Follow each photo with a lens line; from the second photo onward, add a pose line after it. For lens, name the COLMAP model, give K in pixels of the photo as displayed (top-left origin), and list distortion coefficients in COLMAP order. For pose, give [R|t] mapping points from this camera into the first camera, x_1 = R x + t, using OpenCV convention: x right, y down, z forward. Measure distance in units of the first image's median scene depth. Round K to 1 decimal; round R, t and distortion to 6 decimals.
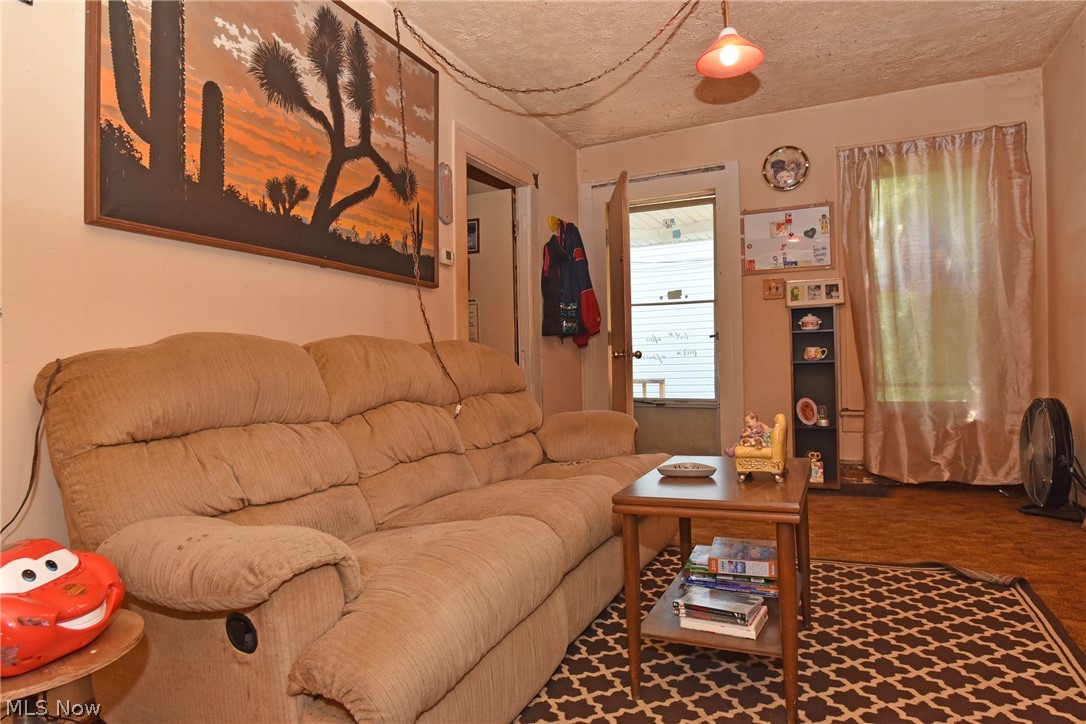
lens RADIAL K [[619.5, 0, 543.5], [0, 619.5, 353.7], [0, 0, 1]] dist [0.005908, 0.001582]
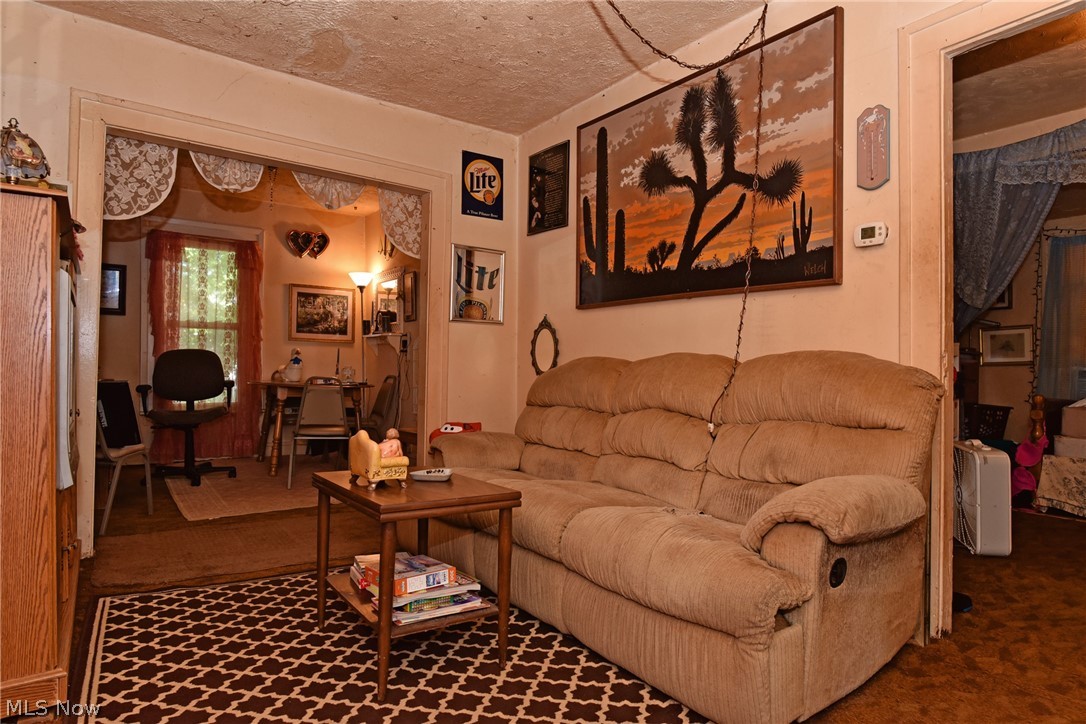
lens RADIAL K [[619.5, 0, 543.6], [0, 619.5, 363.4], [0, 0, 1]] dist [0.005908, 0.001582]
pose [[-0.454588, 0.009994, -0.890646, 0.888184], [0.020656, 0.999786, 0.000675, -0.014397], [0.890462, -0.018090, -0.454697, 1.284883]]
